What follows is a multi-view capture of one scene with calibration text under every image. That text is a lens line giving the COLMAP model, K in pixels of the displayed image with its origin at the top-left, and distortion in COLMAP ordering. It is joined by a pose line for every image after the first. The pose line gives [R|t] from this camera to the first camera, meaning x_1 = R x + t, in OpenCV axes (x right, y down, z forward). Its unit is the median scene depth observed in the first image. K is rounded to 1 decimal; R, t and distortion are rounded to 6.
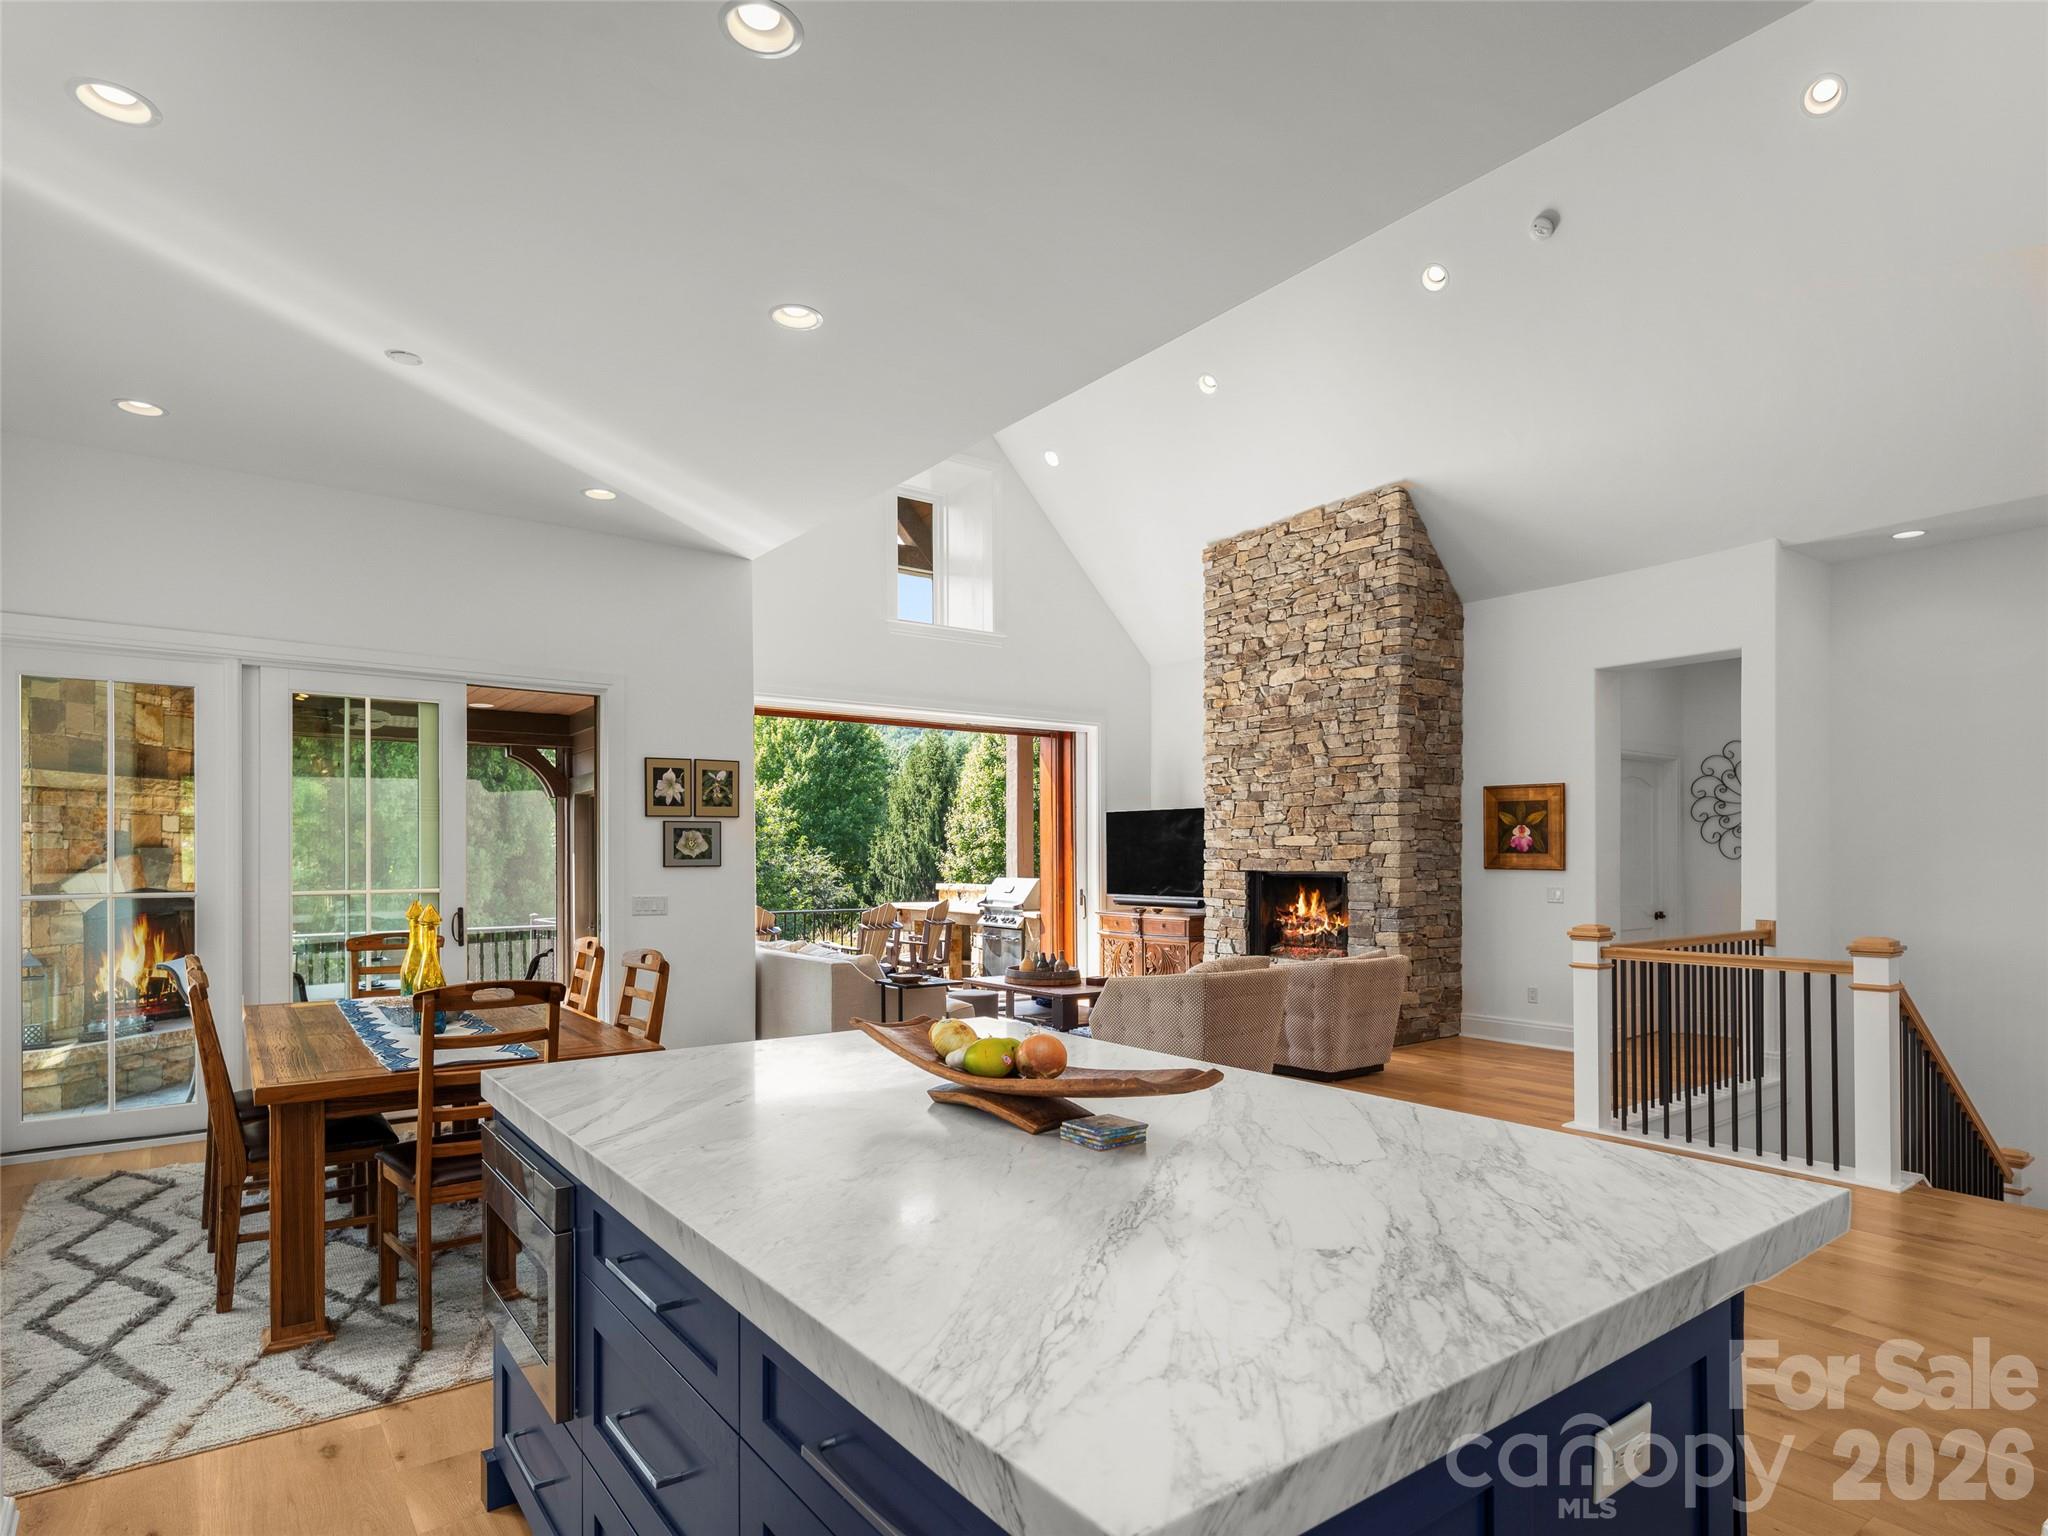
lens RADIAL K [[1119.0, 0, 1027.3], [0, 1119.0, 851.4], [0, 0, 1]] dist [0.003446, -0.004752]
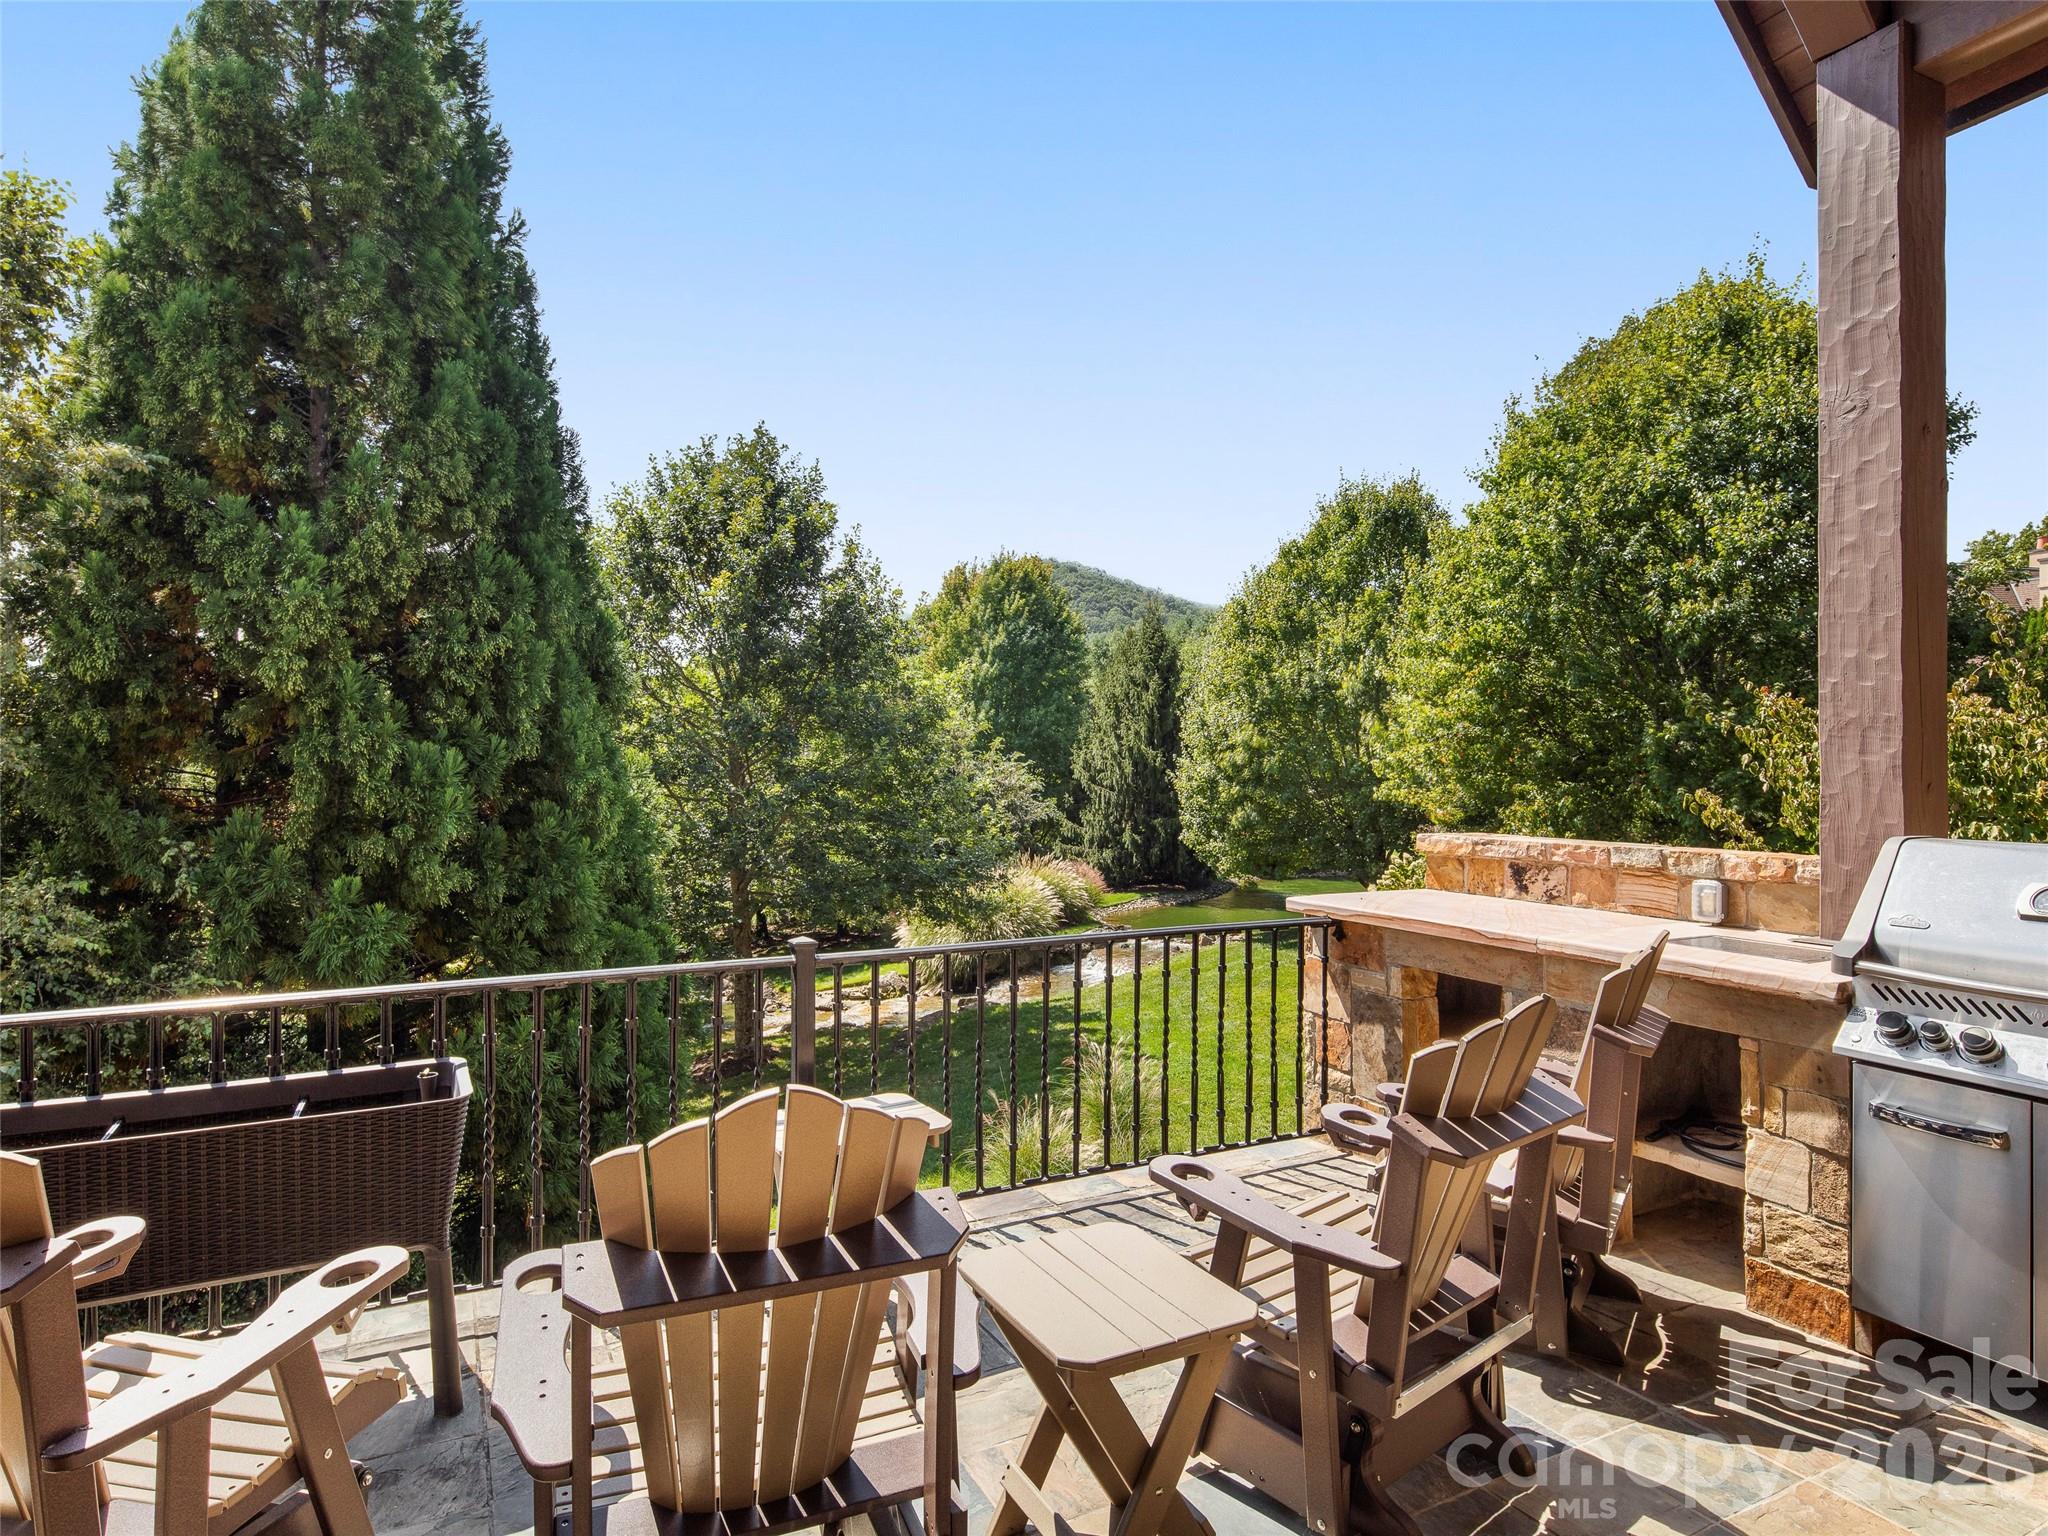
lens RADIAL K [[1119.0, 0, 1007.4], [0, 1119.0, 795.3], [0, 0, 1]] dist [0.003446, -0.004752]
pose [[0.983839, 0.003973, -0.179013, -0.229880], [0.001790, 0.999486, 0.032021, 0.008663], [0.179048, -0.031824, 0.983325, 1.028856]]
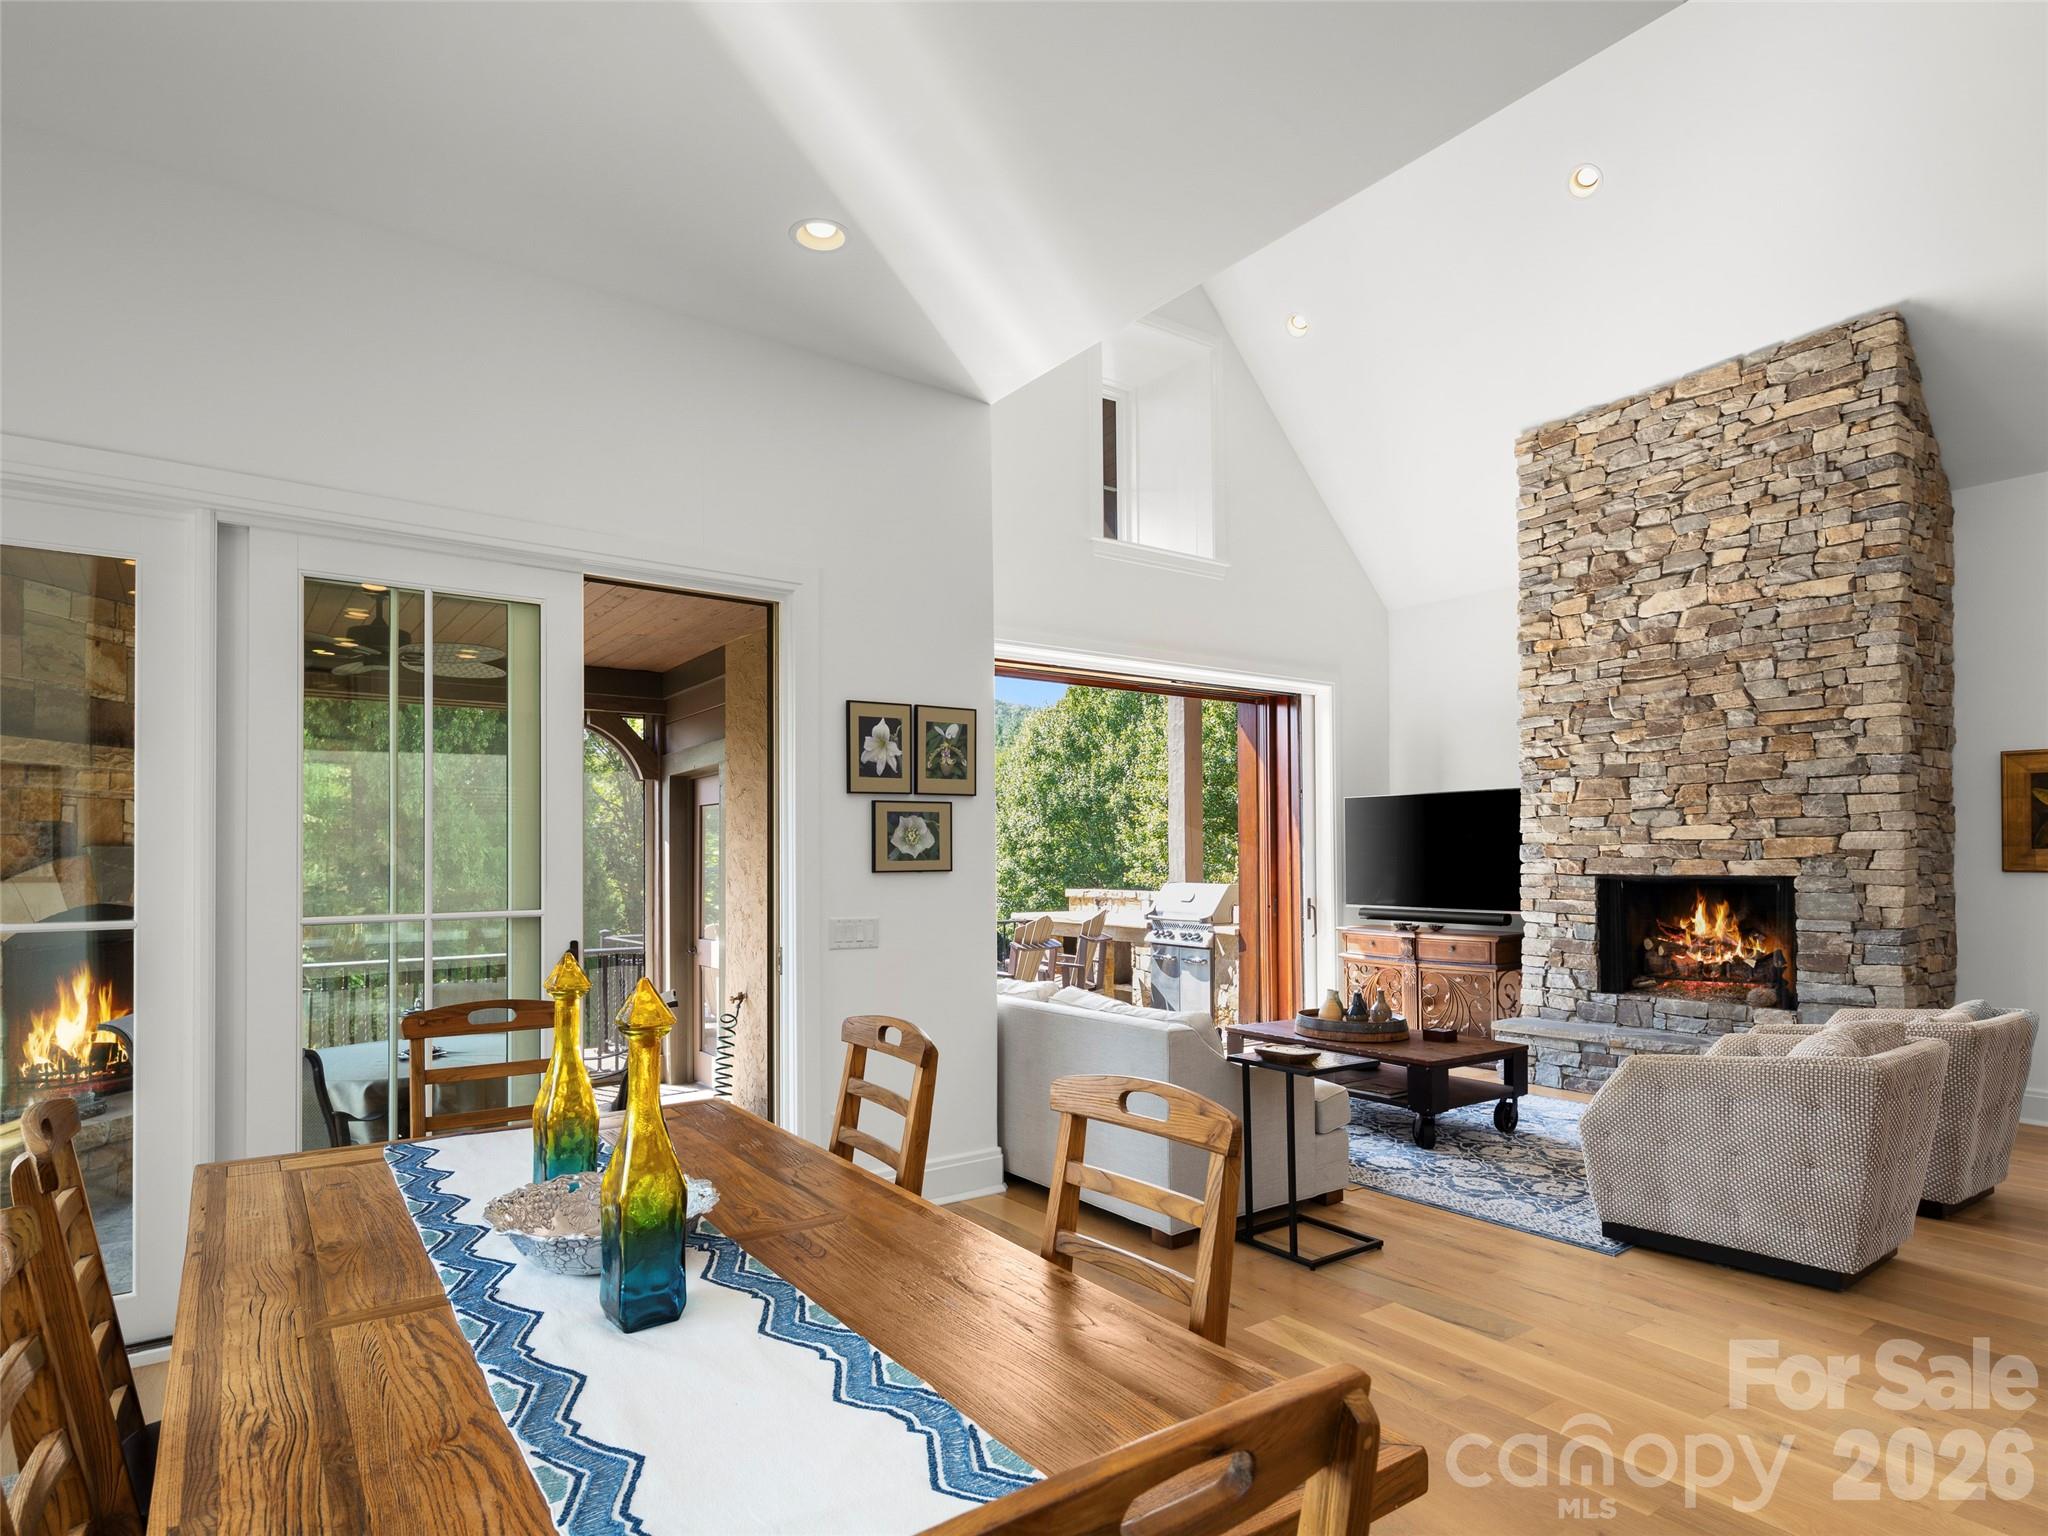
lens RADIAL K [[1119.0, 0, 989.0], [0, 1119.0, 842.6], [0, 0, 1]] dist [0.003446, -0.004752]
pose [[0.999339, -0.003268, -0.036192, -0.173482], [0.002945, 0.999955, -0.008967, 0.001870], [0.036220, 0.008855, 0.999305, 0.268984]]
